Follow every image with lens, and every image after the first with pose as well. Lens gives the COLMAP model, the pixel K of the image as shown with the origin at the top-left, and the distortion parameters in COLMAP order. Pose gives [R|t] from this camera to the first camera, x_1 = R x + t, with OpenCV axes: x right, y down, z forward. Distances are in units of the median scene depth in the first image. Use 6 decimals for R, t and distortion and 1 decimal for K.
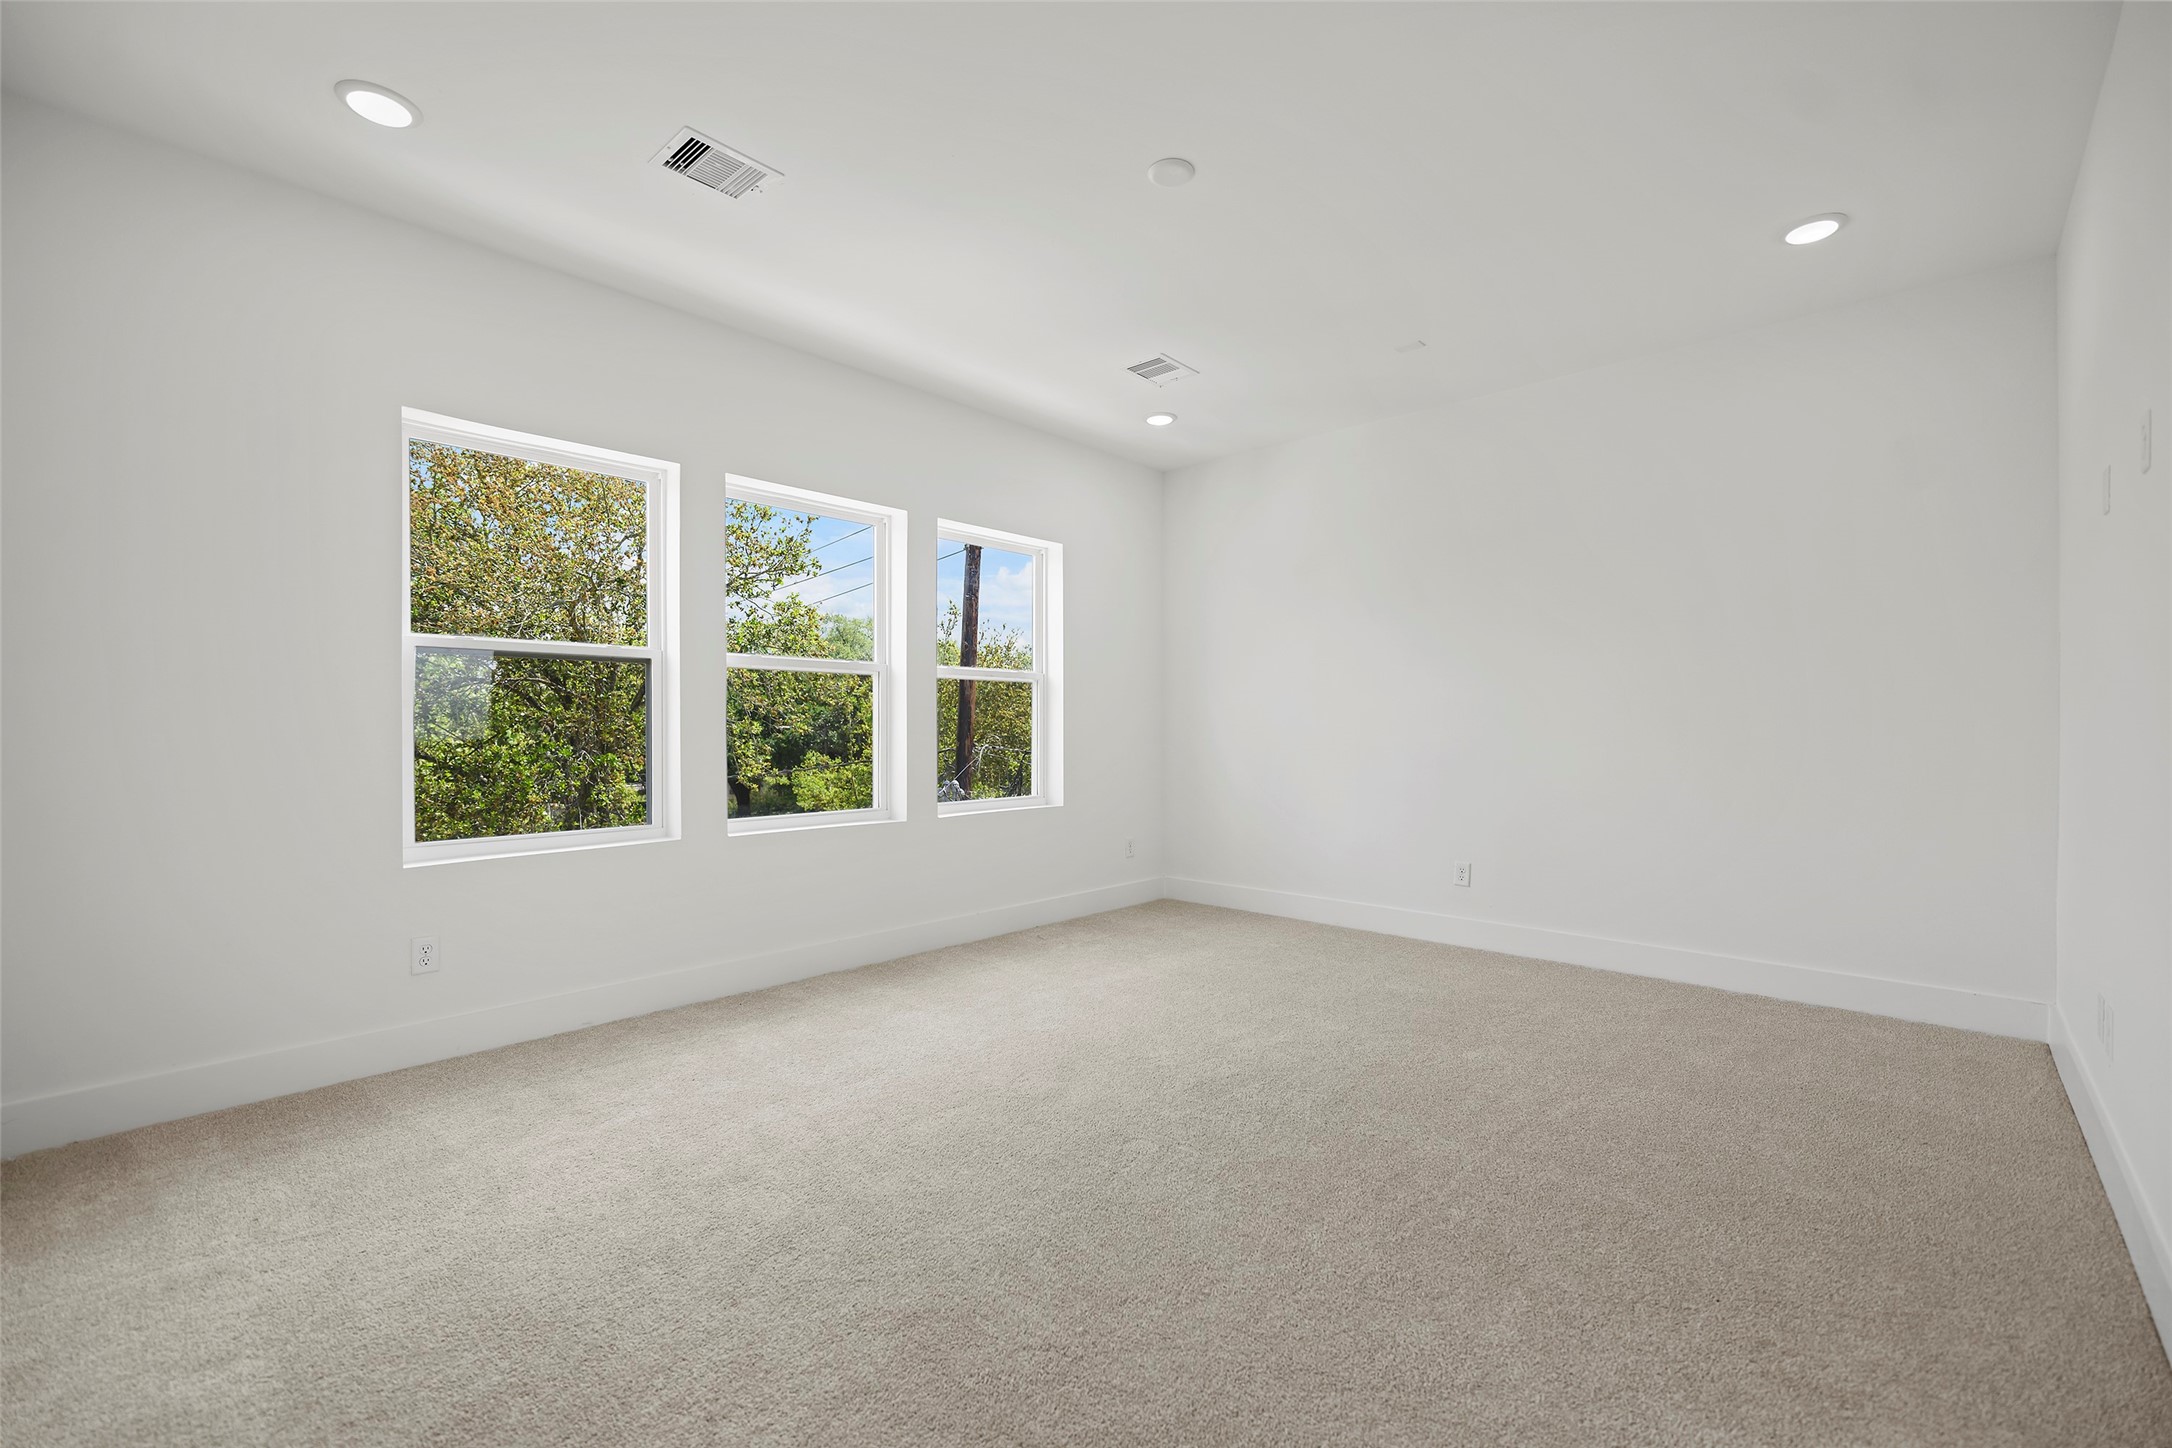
lens RADIAL K [[892.8, 0, 1087.5], [0, 892.8, 721.1], [0, 0, 1]] dist [-0.000948, 0.000092]
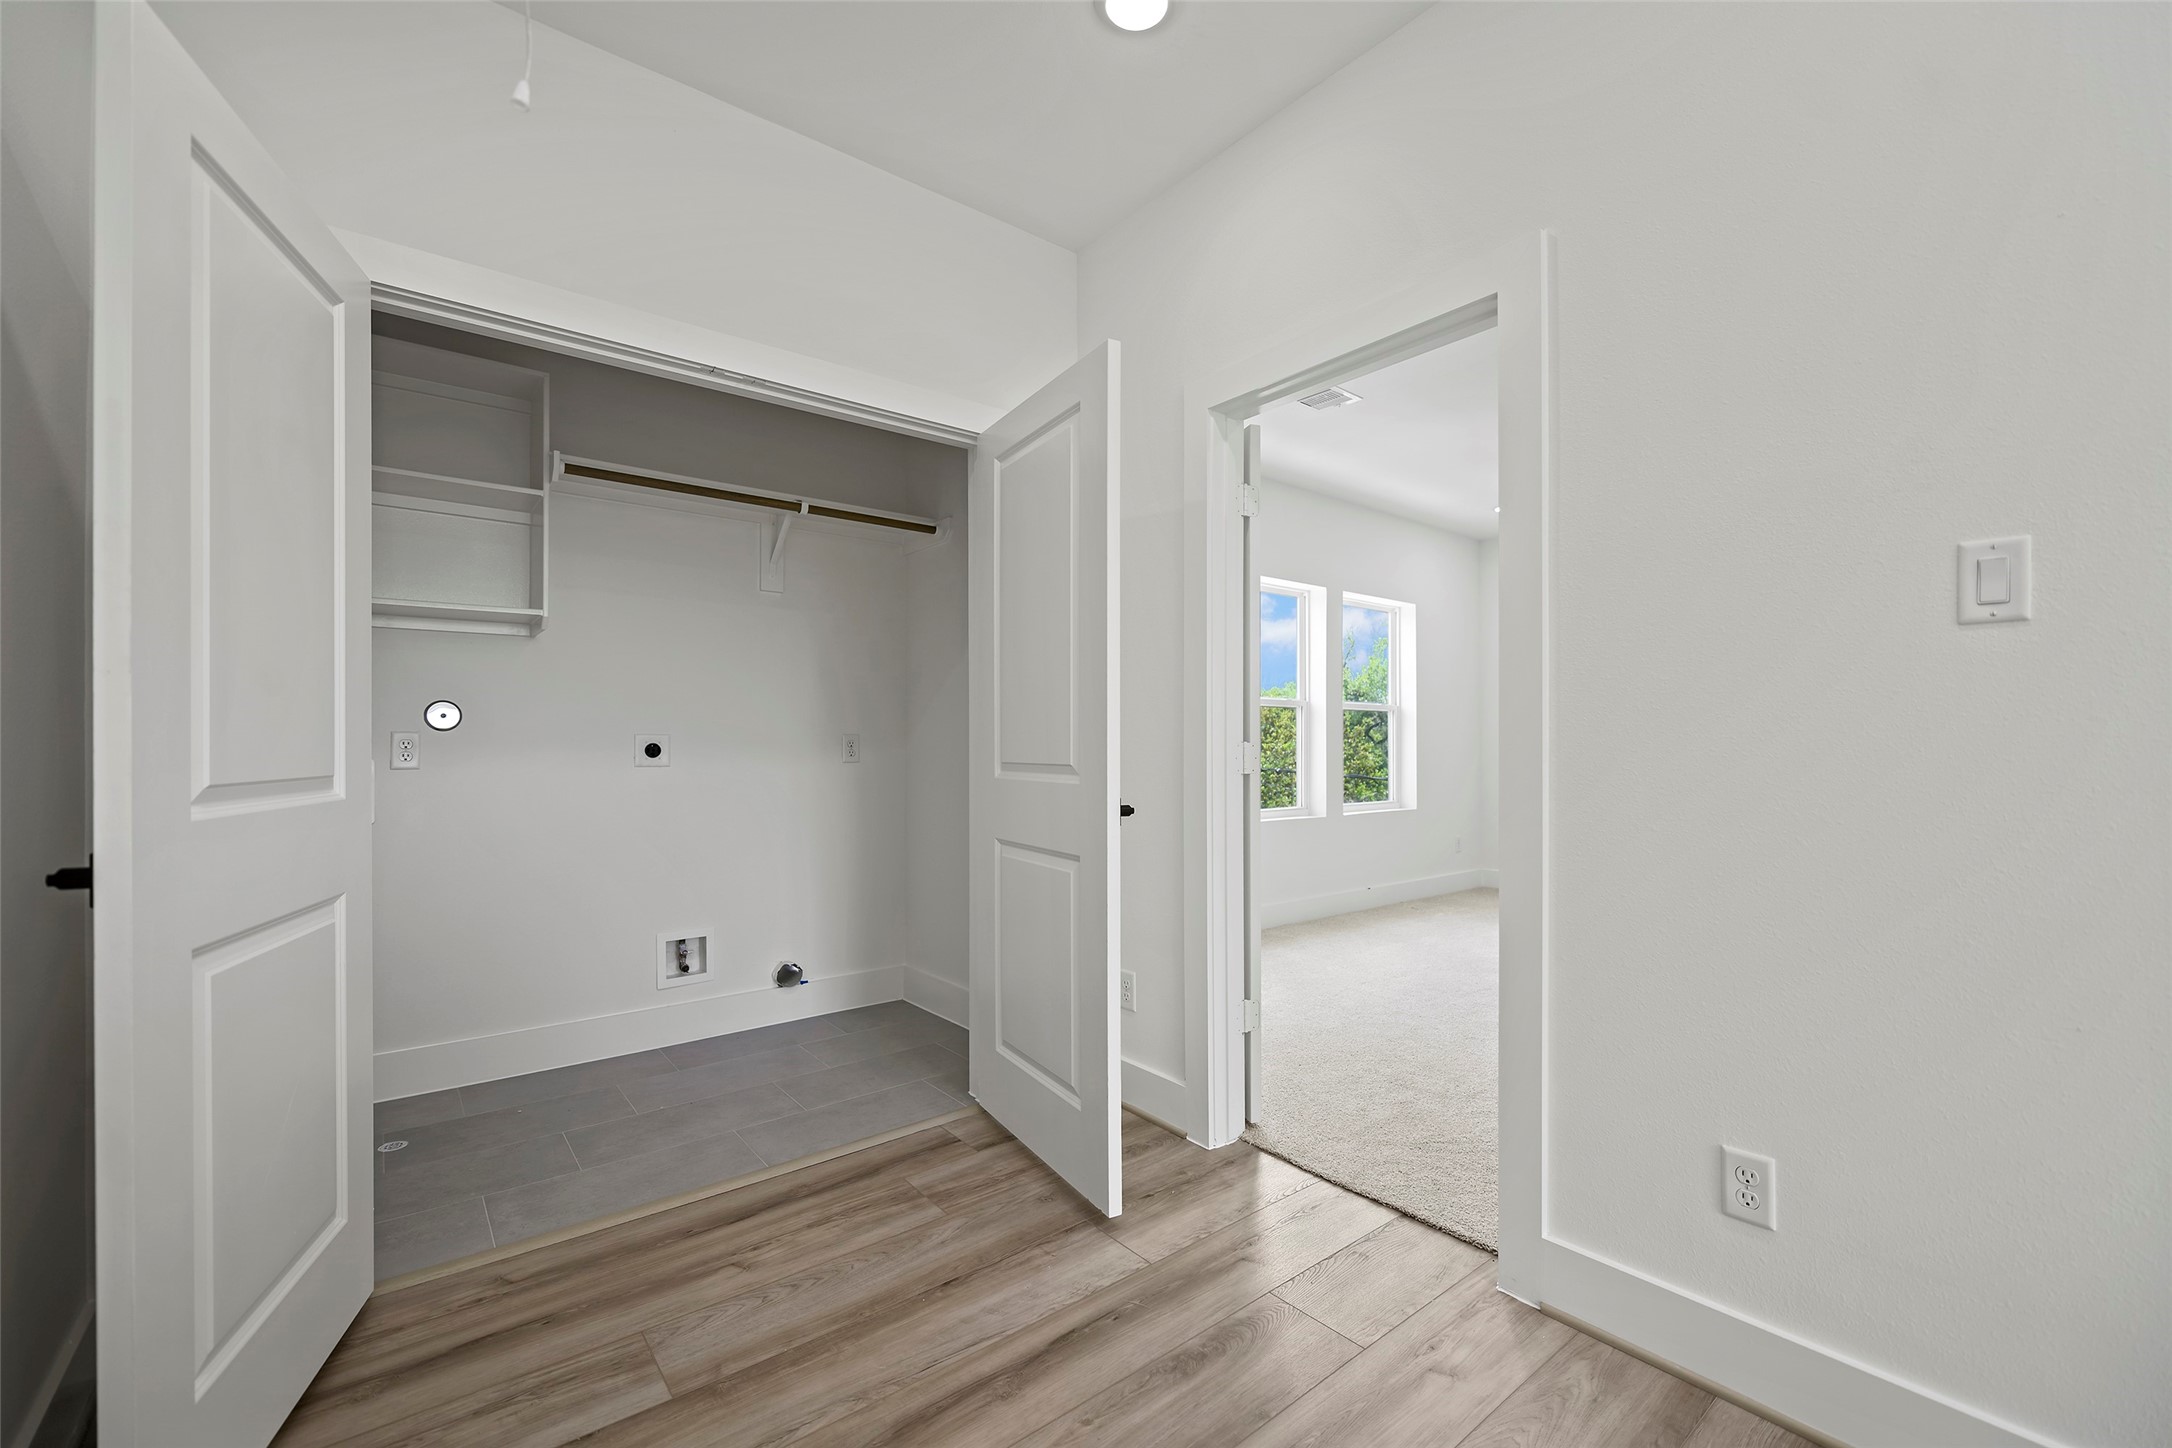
lens RADIAL K [[892.8, 0, 1084.3], [0, 892.8, 735.3], [0, 0, 1]] dist [-0.000948, 0.000092]
pose [[0.989929, -0.004205, -0.141501, -0.347918], [0.002977, 0.999956, -0.008892, -0.000232], [0.141532, 0.008381, 0.989898, -0.363653]]
